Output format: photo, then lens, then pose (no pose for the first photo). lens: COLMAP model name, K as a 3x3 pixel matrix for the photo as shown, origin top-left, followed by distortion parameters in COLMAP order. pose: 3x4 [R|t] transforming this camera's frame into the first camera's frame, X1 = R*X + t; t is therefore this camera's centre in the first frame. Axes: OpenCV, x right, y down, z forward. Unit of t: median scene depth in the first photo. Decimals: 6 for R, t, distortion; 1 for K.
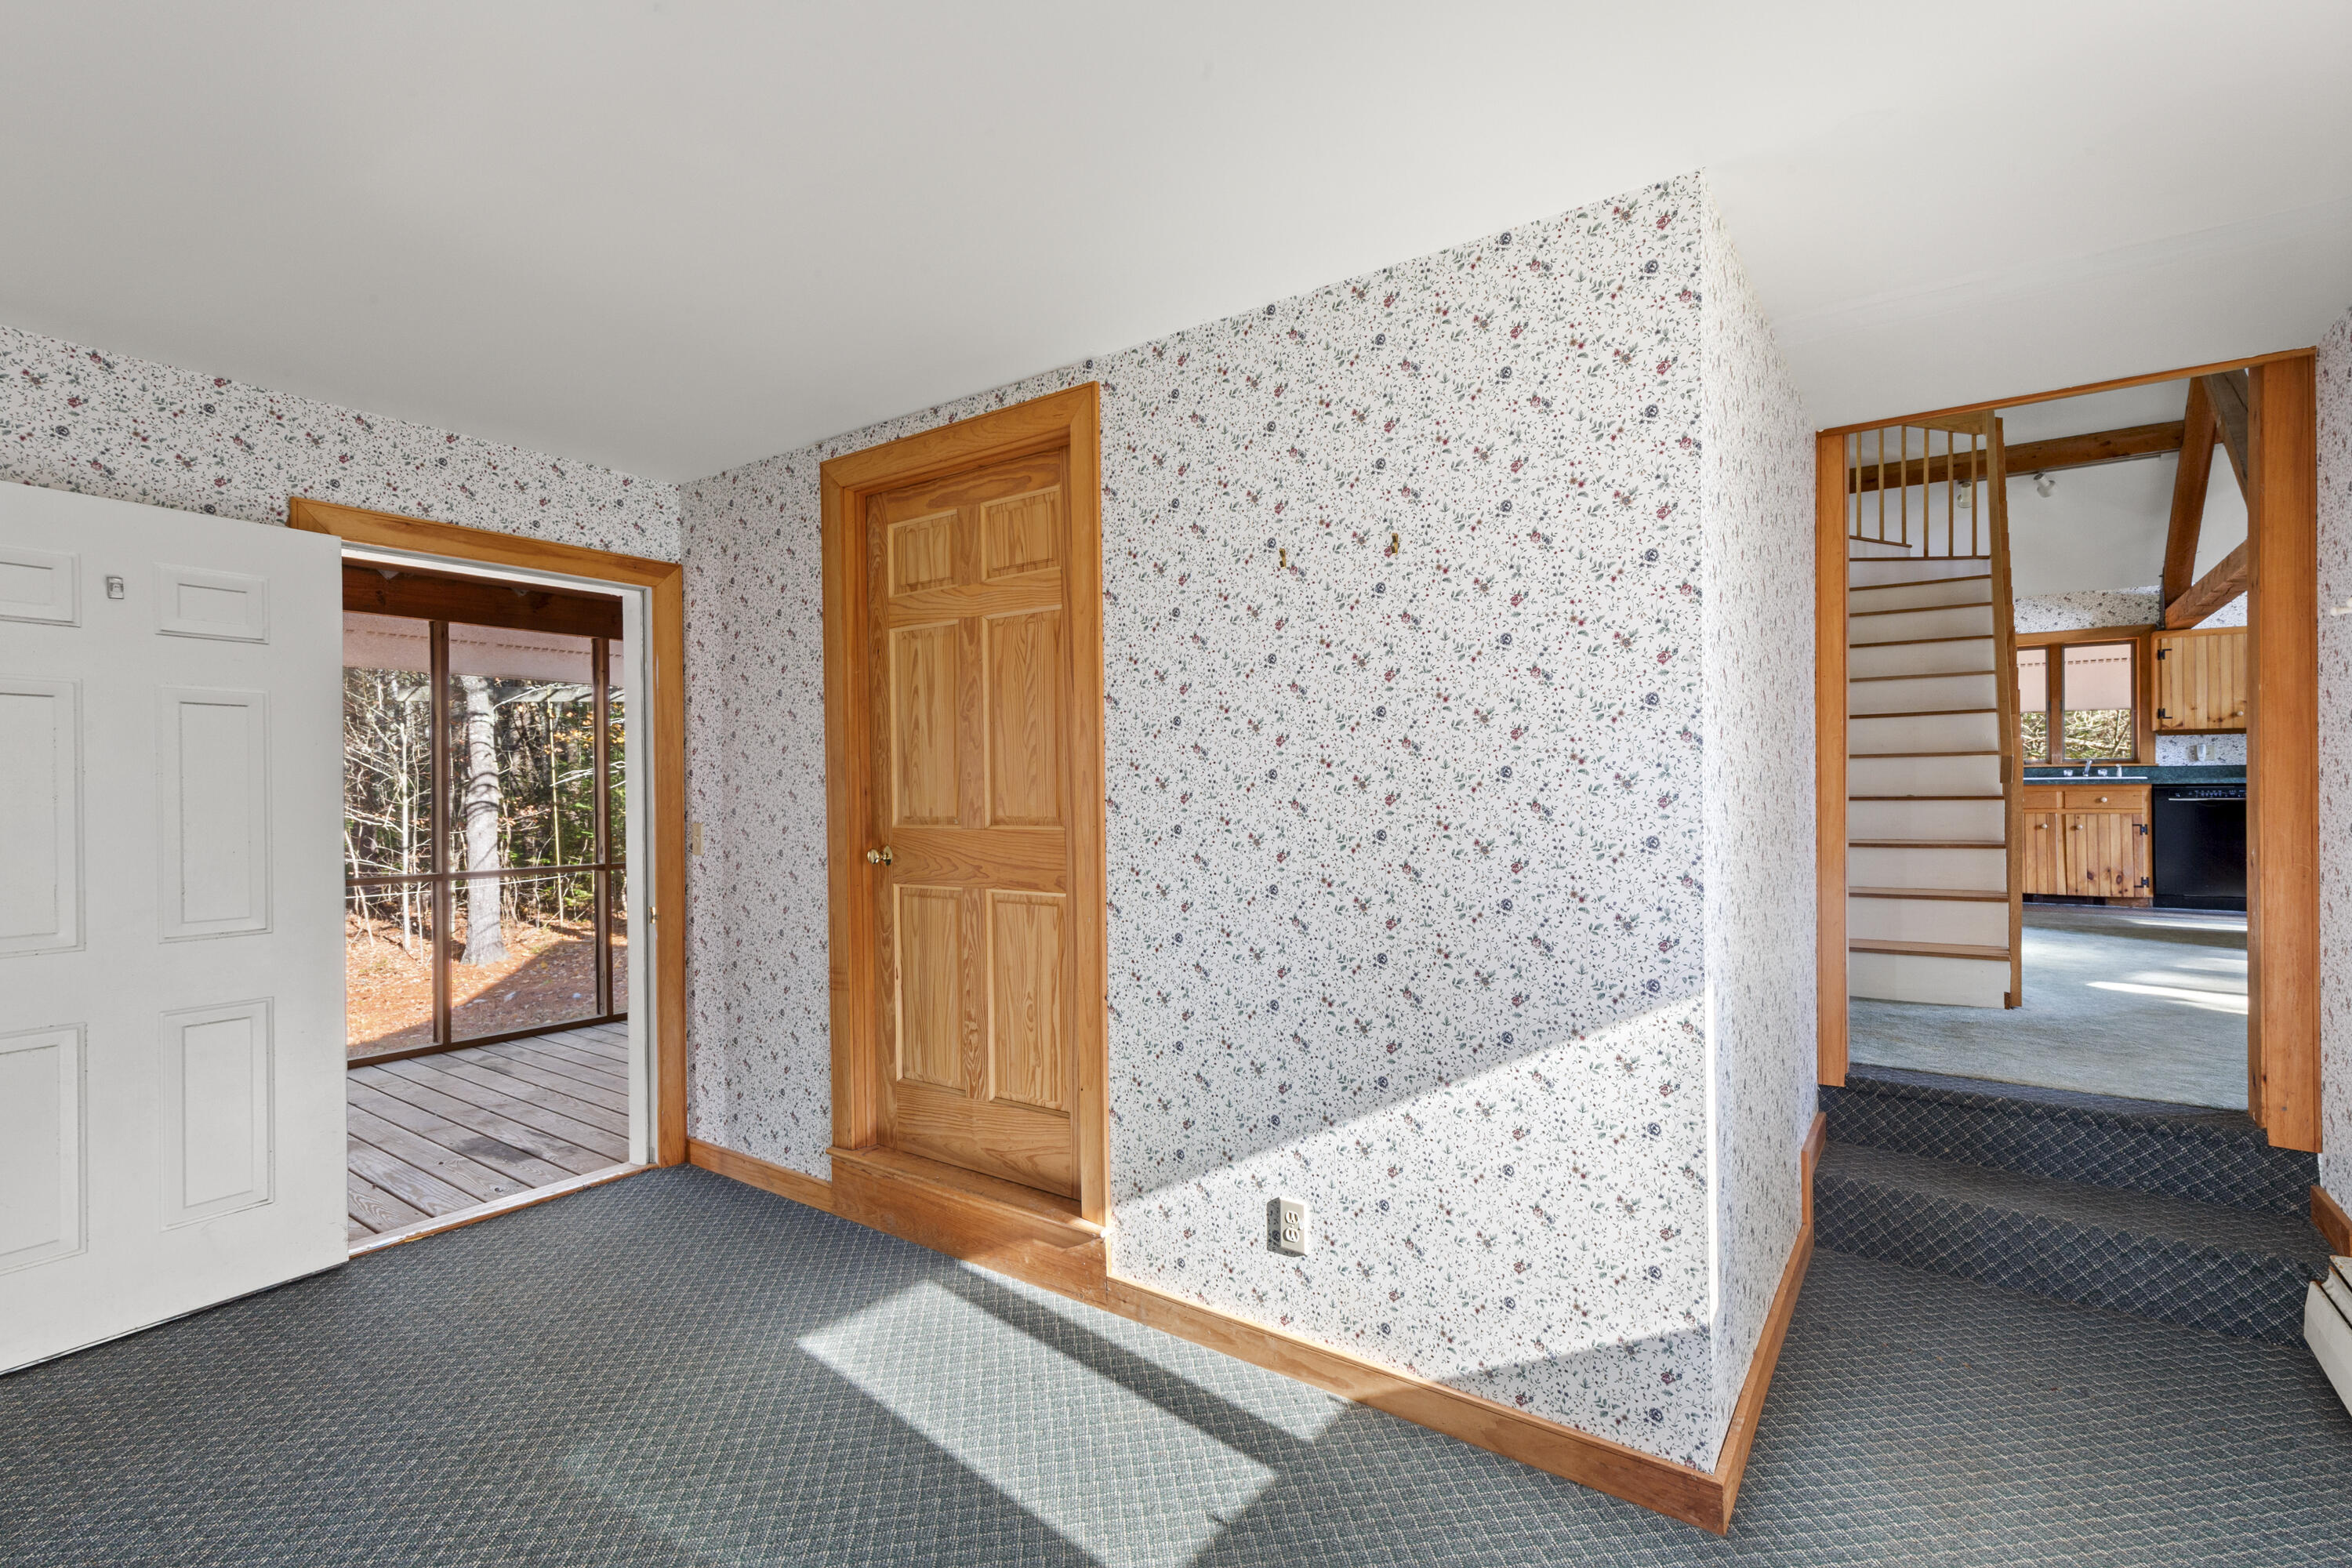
lens RADIAL K [[1090.1, 0, 1177.0], [0, 1090.1, 794.7], [0, 0, 1]] dist [0.008333, -0.001289]
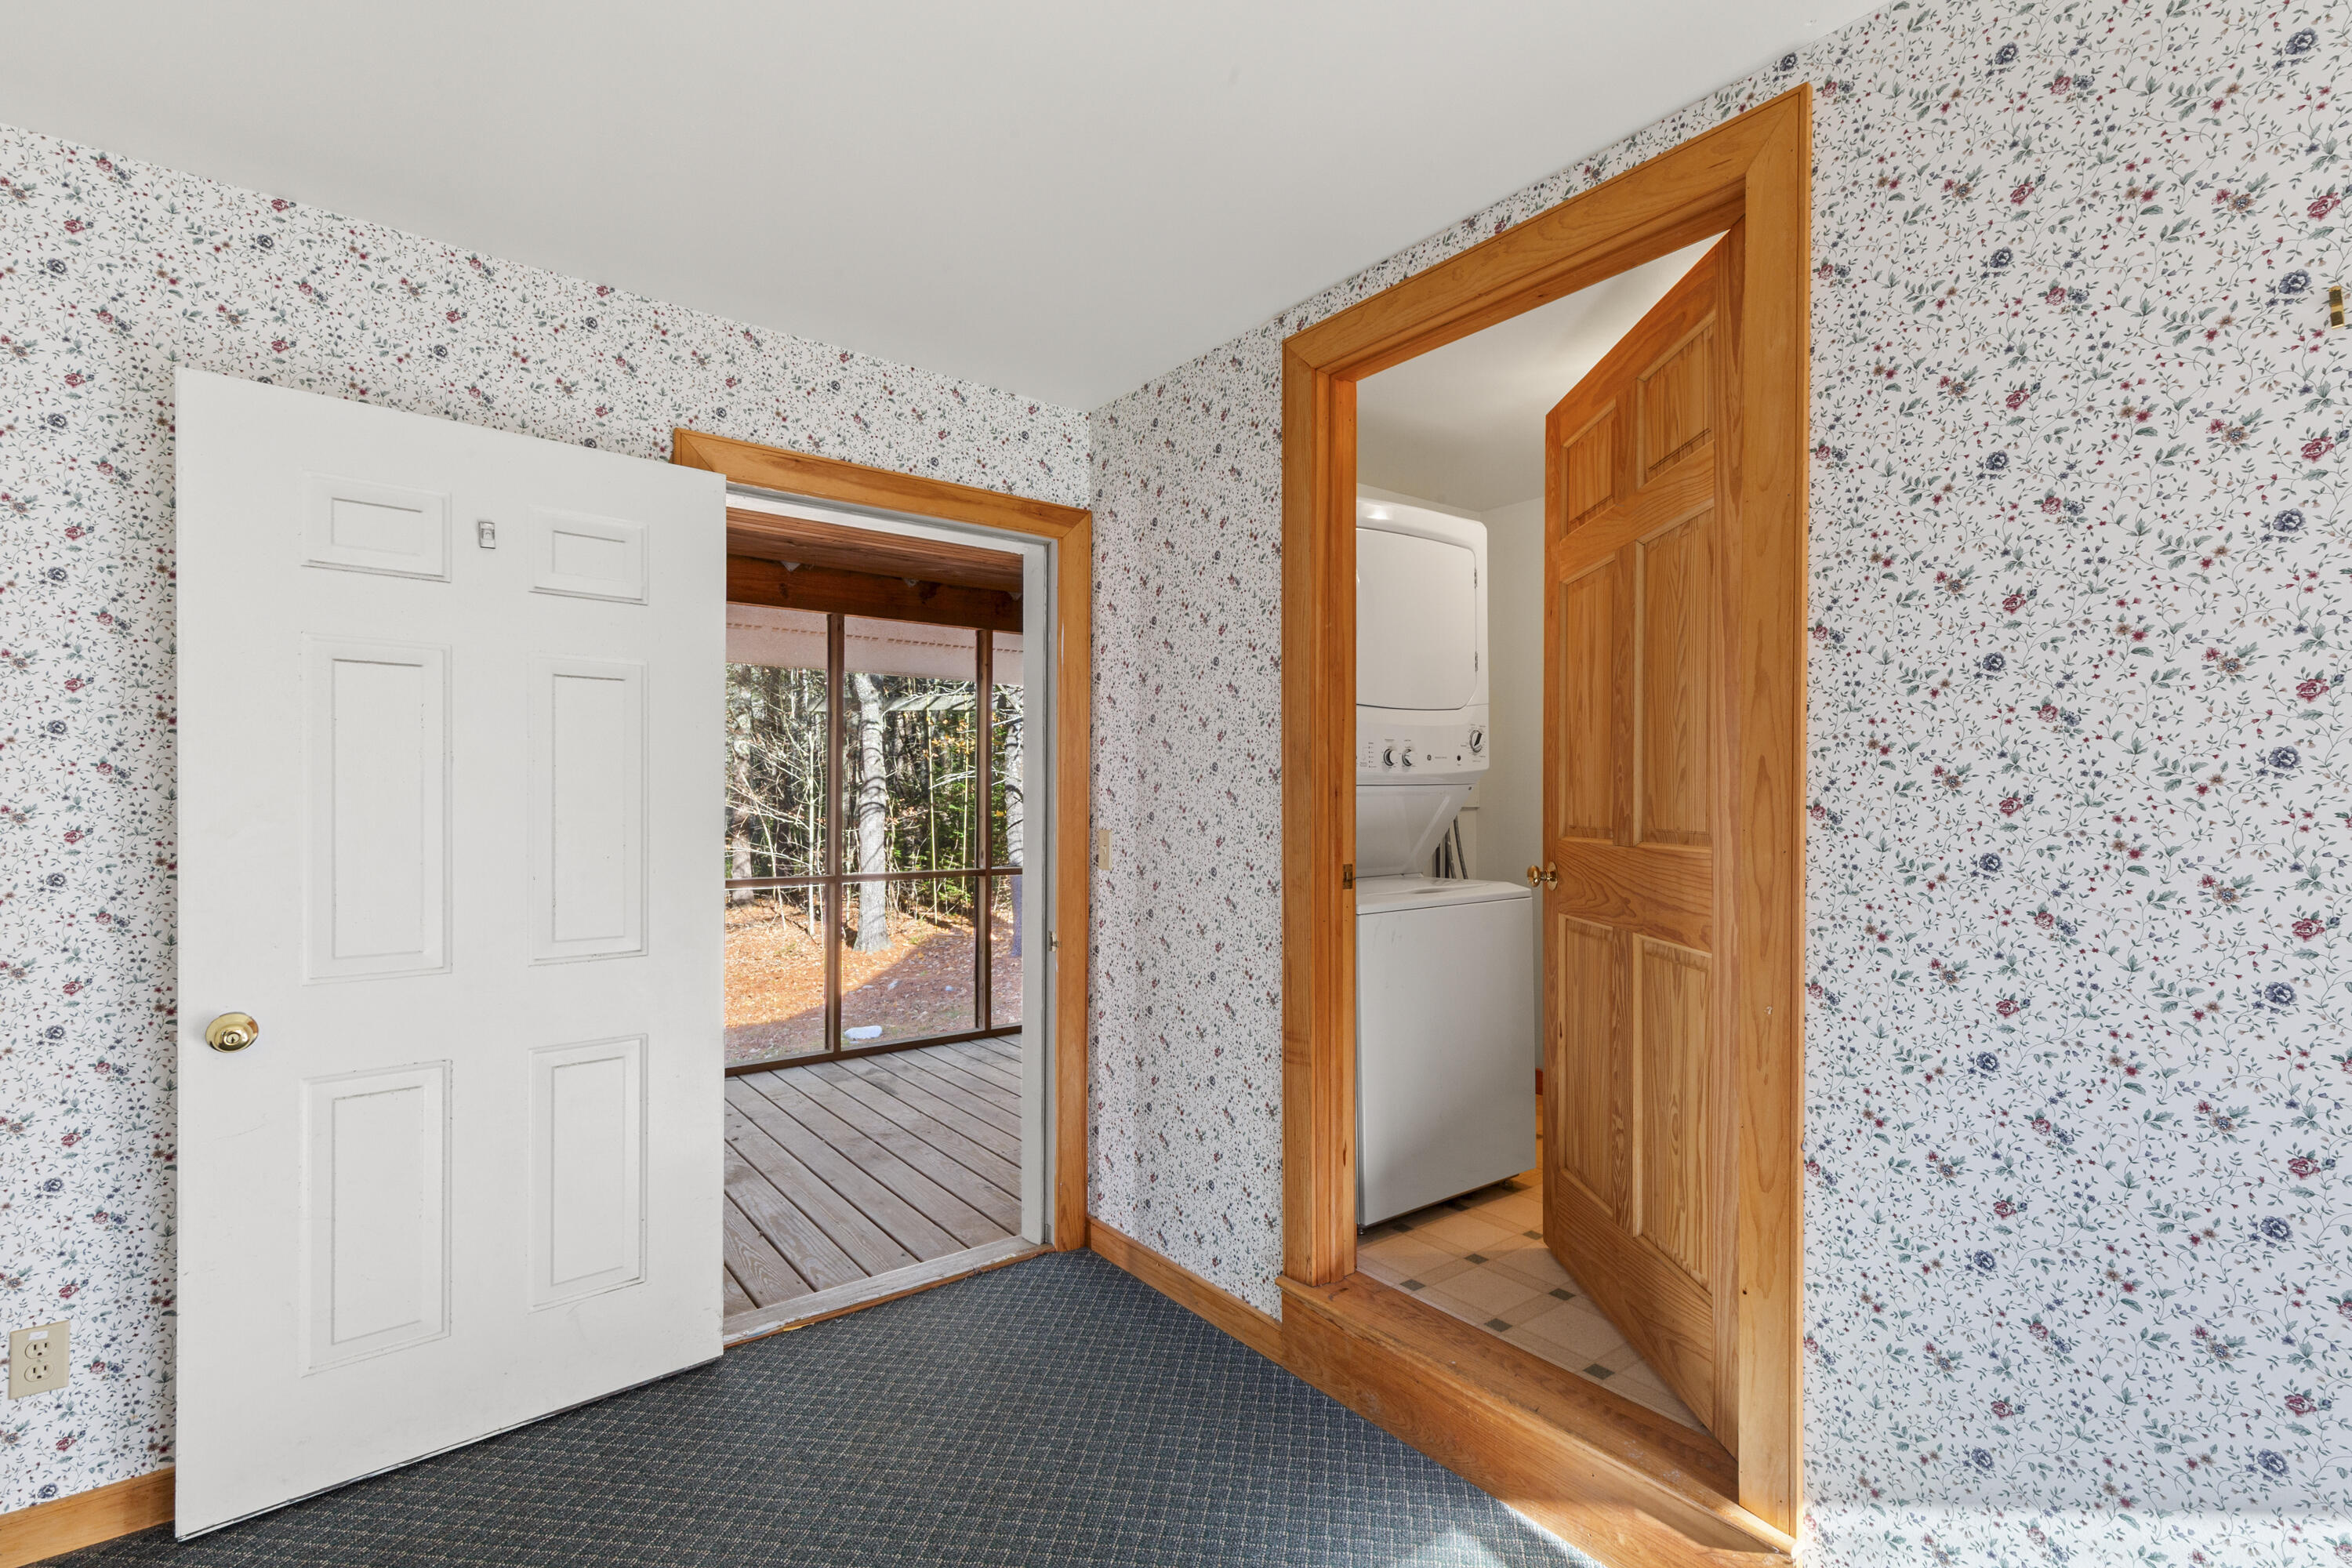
lens RADIAL K [[1090.1, 0, 1184.6], [0, 1090.1, 794.6], [0, 0, 1]] dist [0.008333, -0.001289]
pose [[0.958848, 0.009340, -0.283766, -0.173616], [-0.011375, 0.999920, -0.005526, 0.004209], [0.283692, 0.008527, 0.958878, 0.274368]]
